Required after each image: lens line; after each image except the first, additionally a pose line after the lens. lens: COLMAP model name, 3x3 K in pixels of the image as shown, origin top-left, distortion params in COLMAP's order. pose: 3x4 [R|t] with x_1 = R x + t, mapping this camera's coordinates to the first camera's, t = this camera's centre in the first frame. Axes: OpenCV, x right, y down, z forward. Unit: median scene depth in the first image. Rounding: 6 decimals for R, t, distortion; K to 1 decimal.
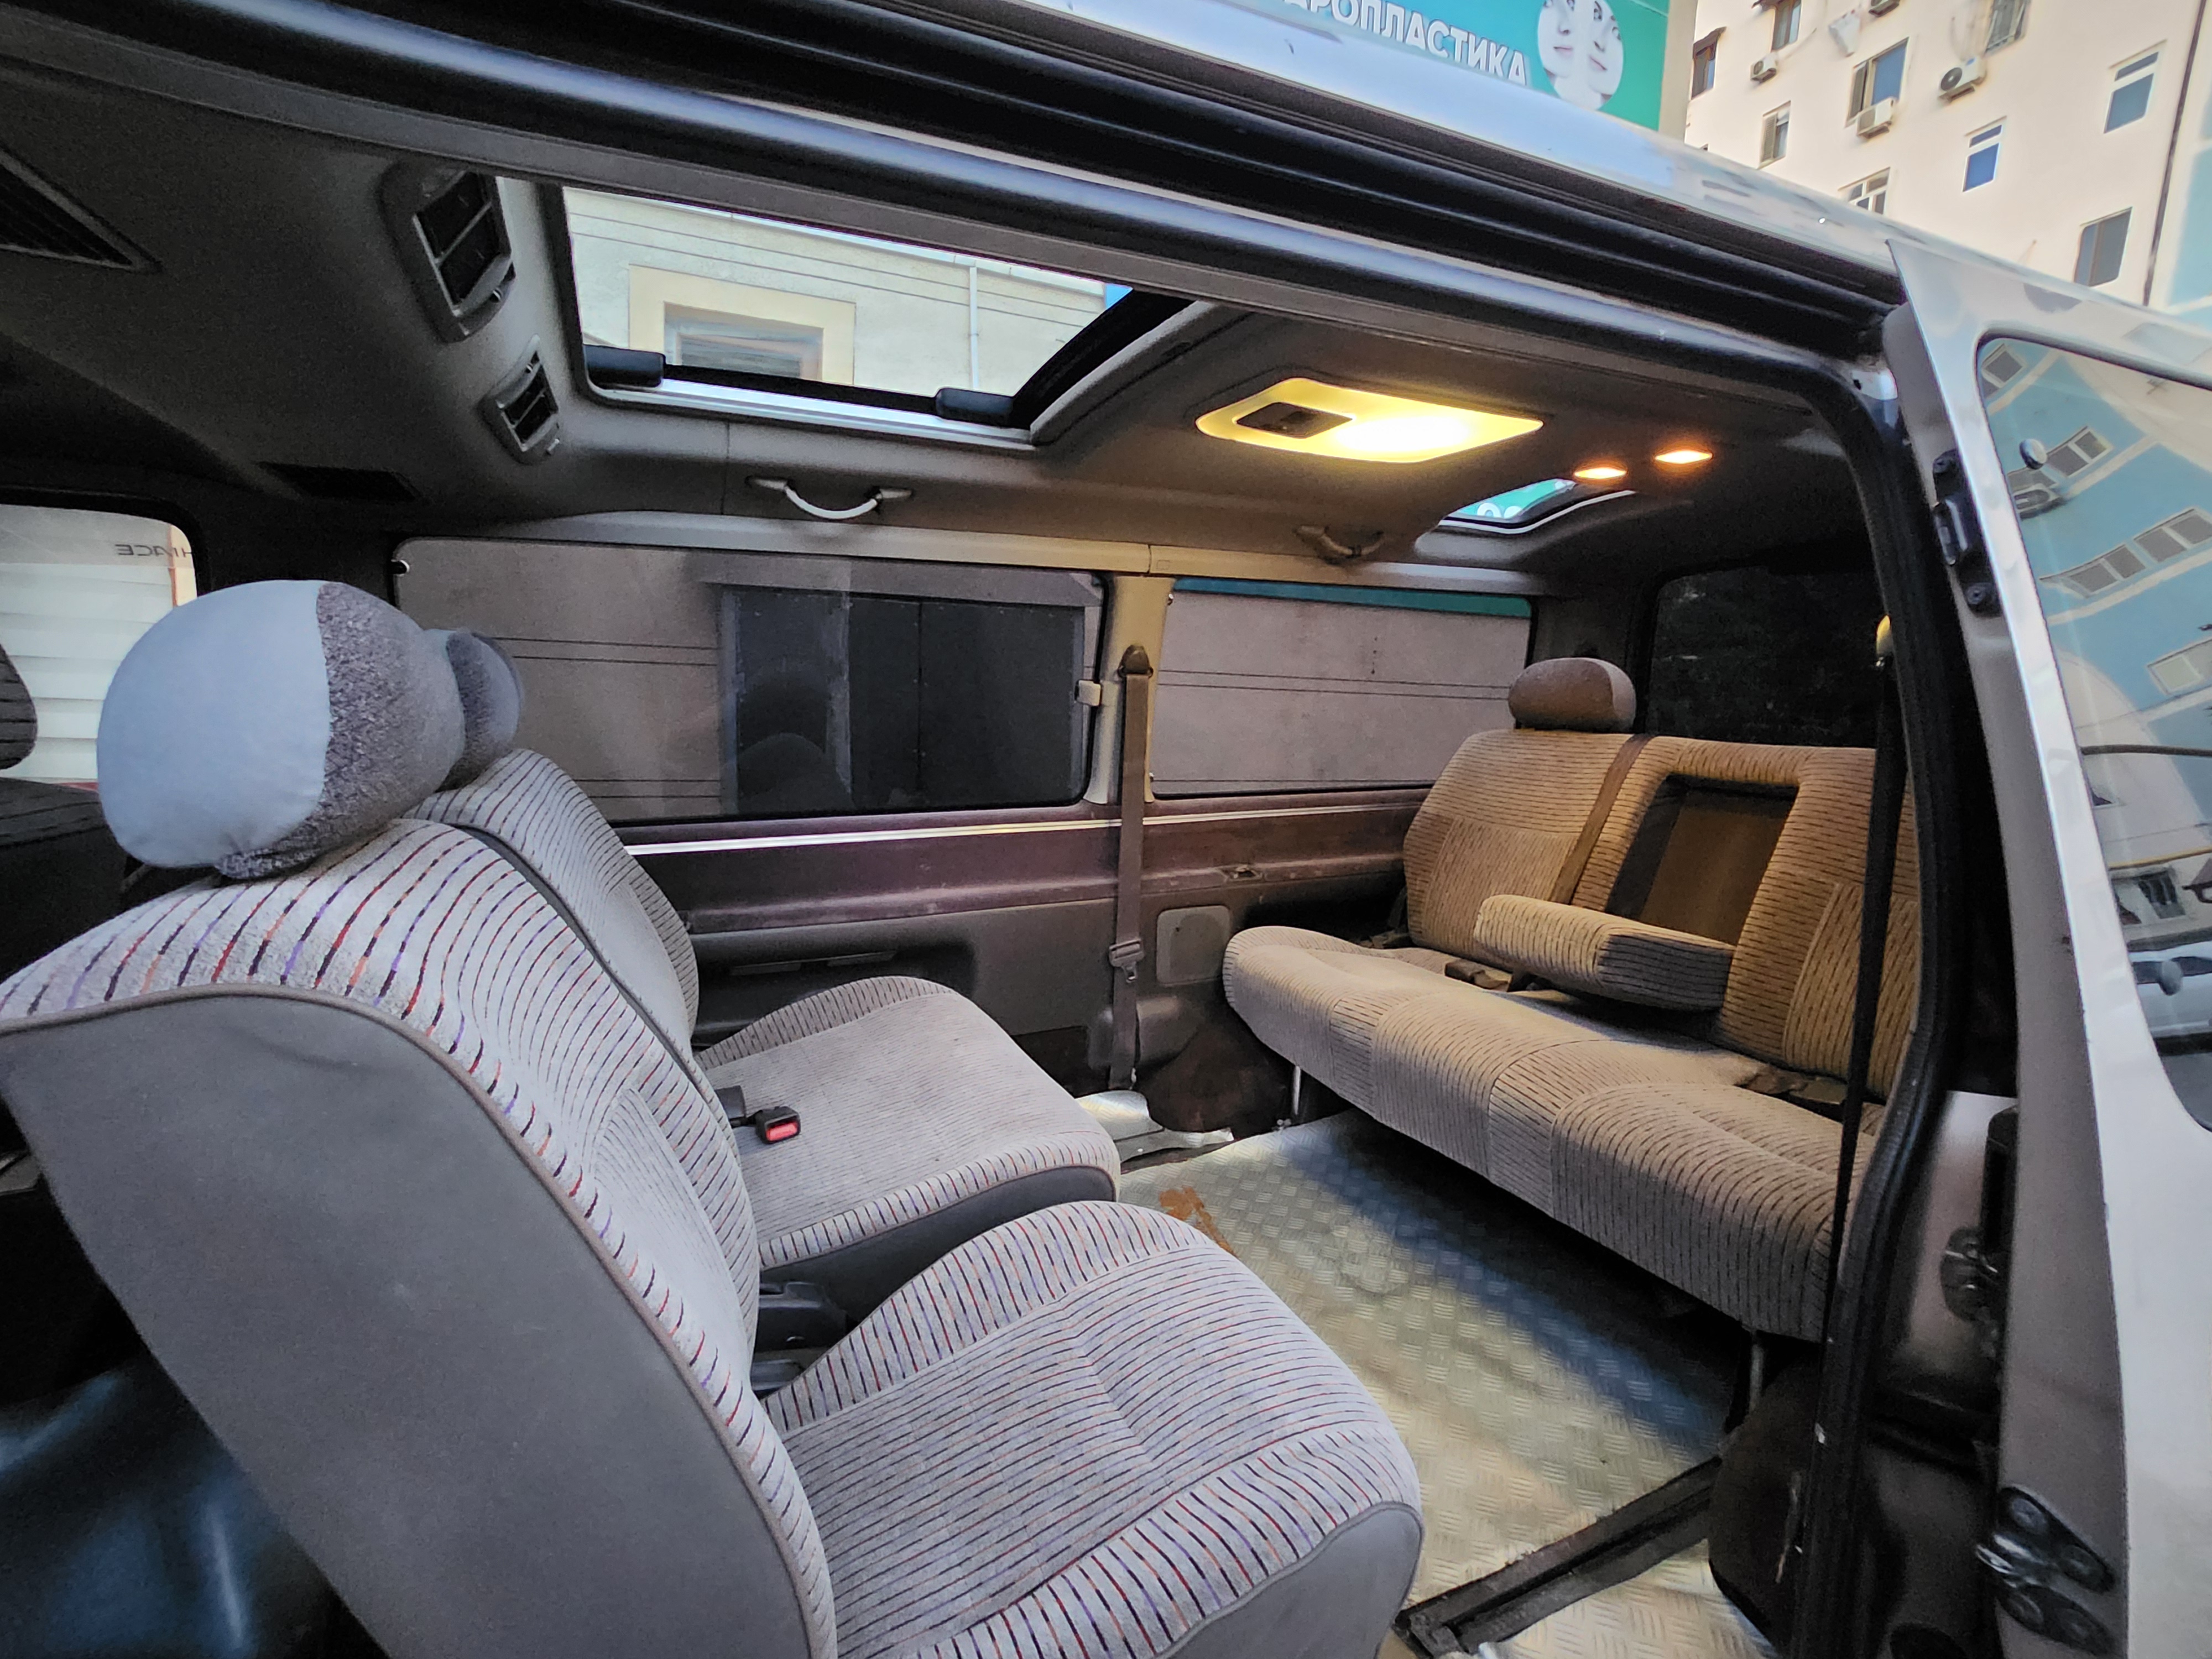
lens RADIAL K [[1002.0, 0, 1110.2], [0, 1002.0, 809.4], [0, 0, 1]] dist [-0.026807, 0.000331]
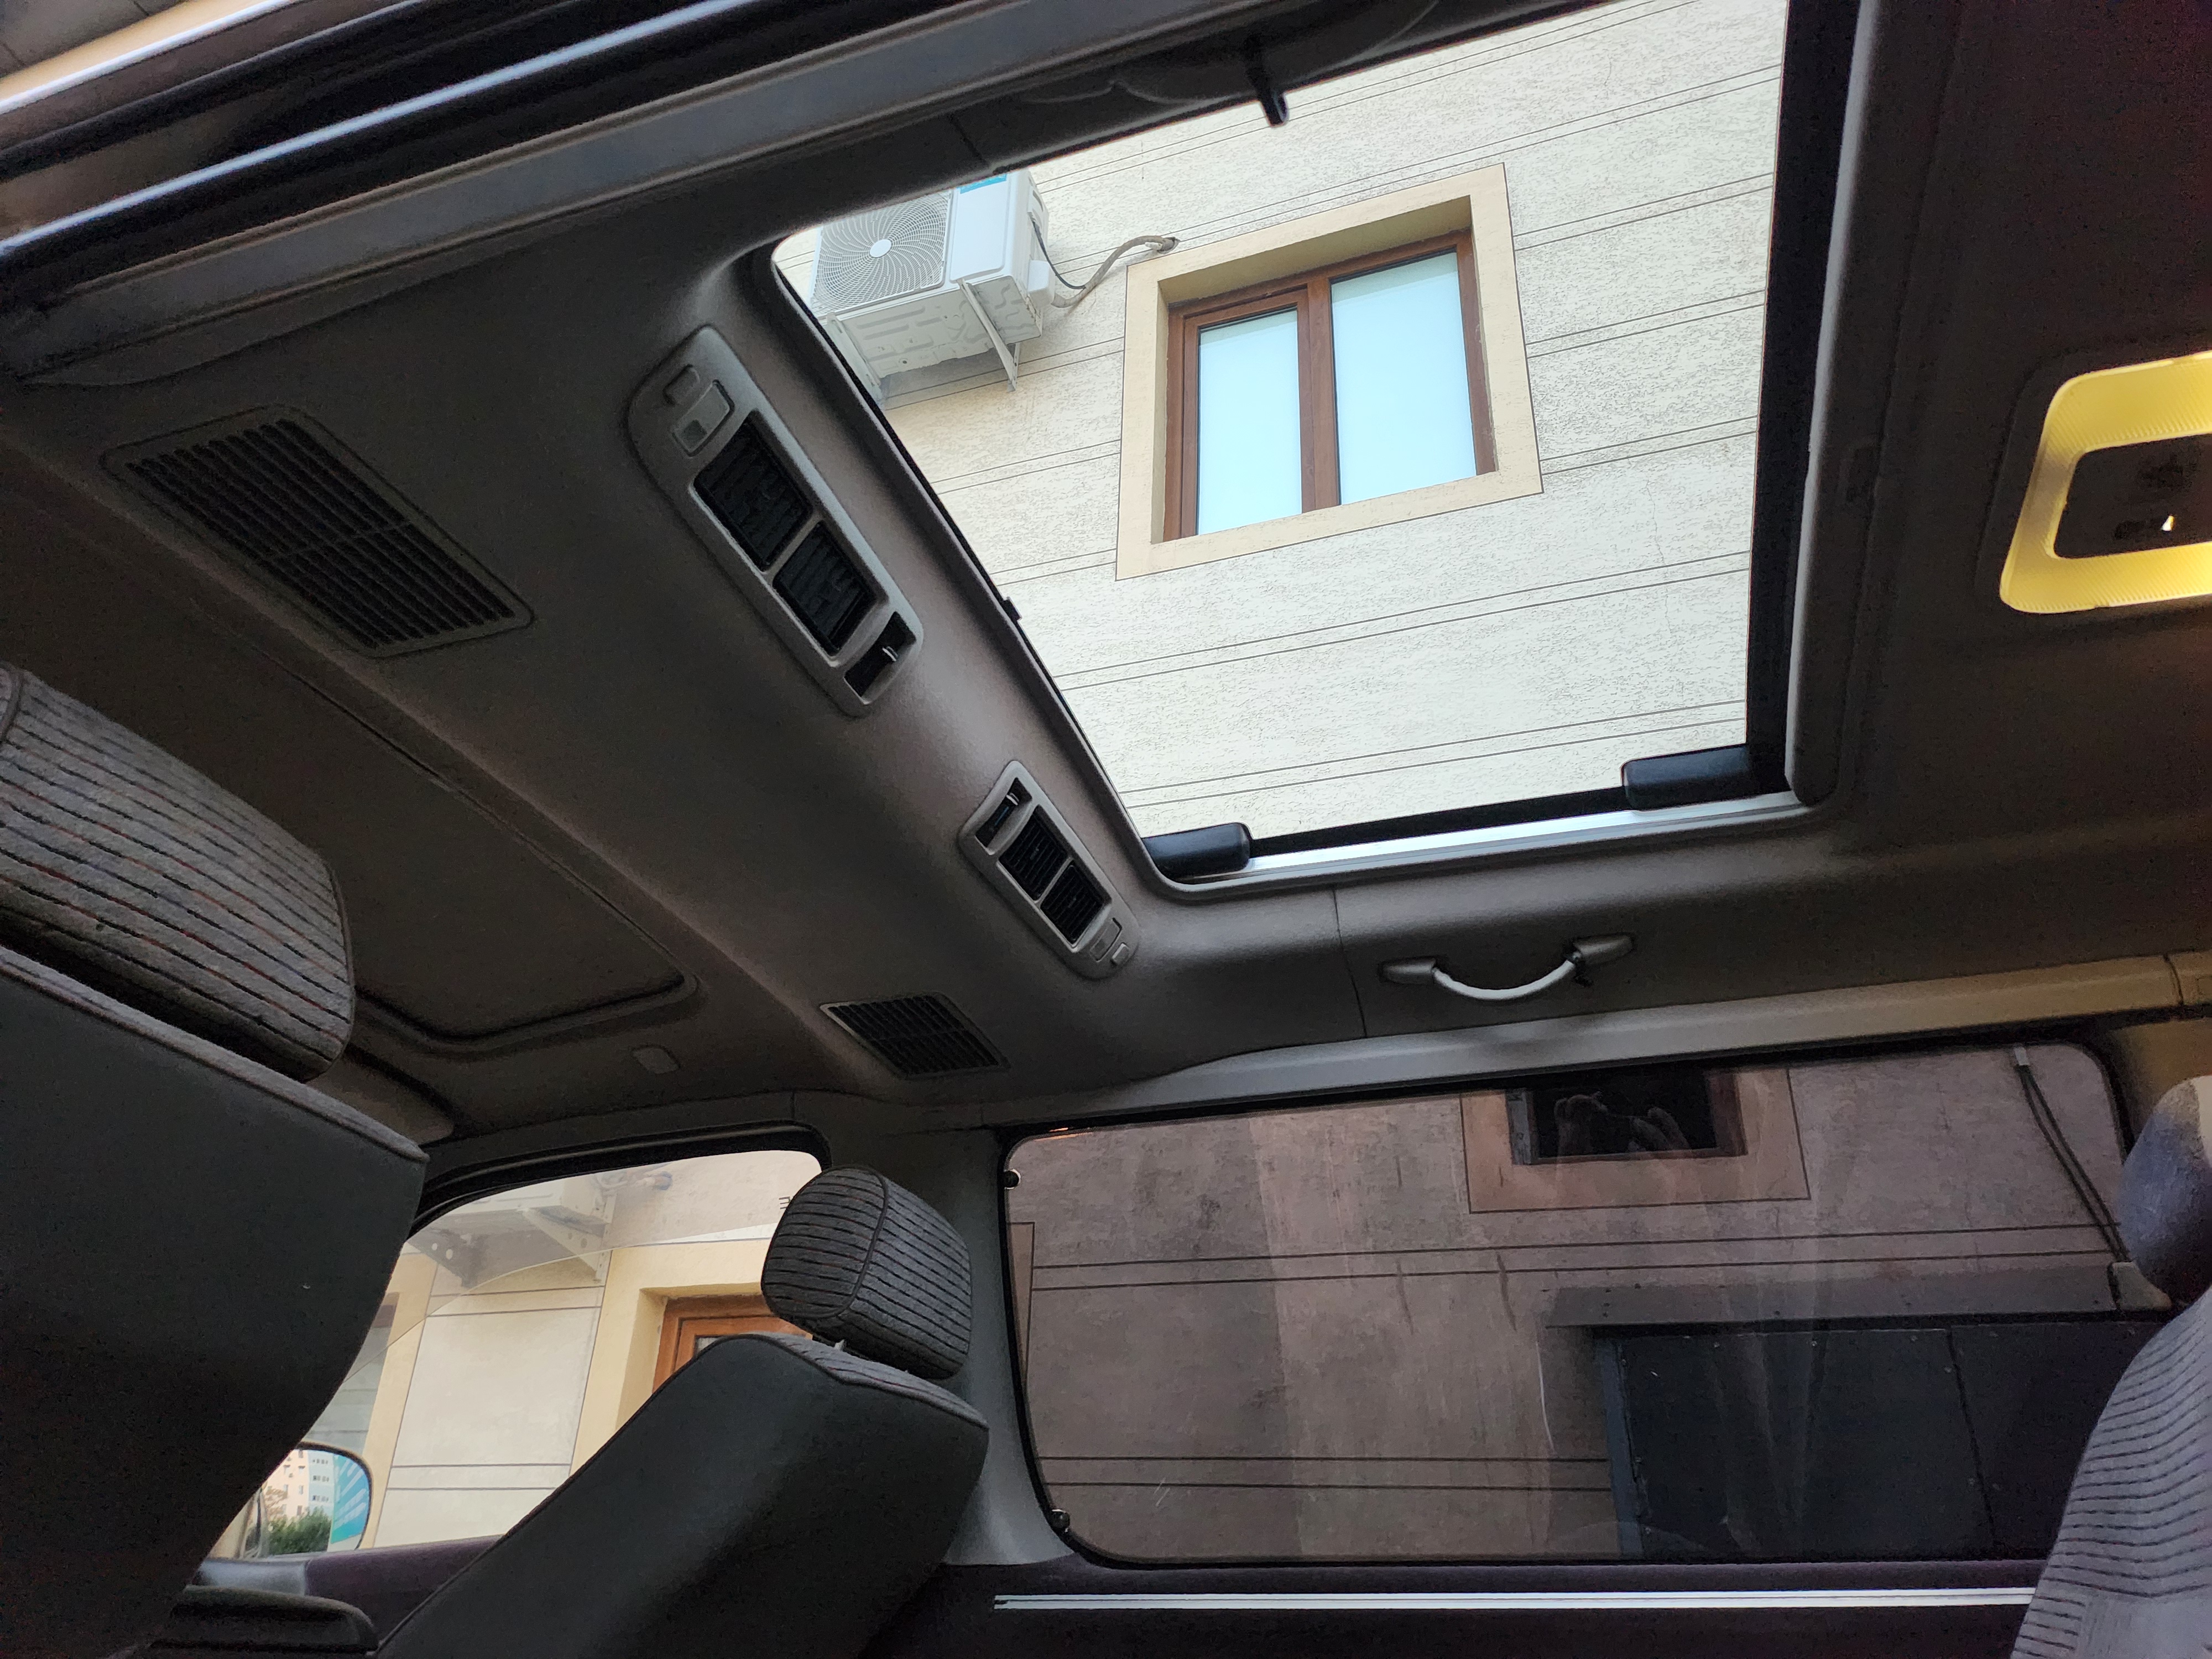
lens RADIAL K [[1543.1, 0, 1094.0], [0, 1543.1, 880.7], [0, 0, 1]] dist [0.054142, 0.000201]
pose [[0.729714, -0.308066, -0.610420, 0.158488], [-0.086619, 0.843908, -0.529449, 0.192033], [0.678243, 0.439220, 0.589128, 0.174985]]
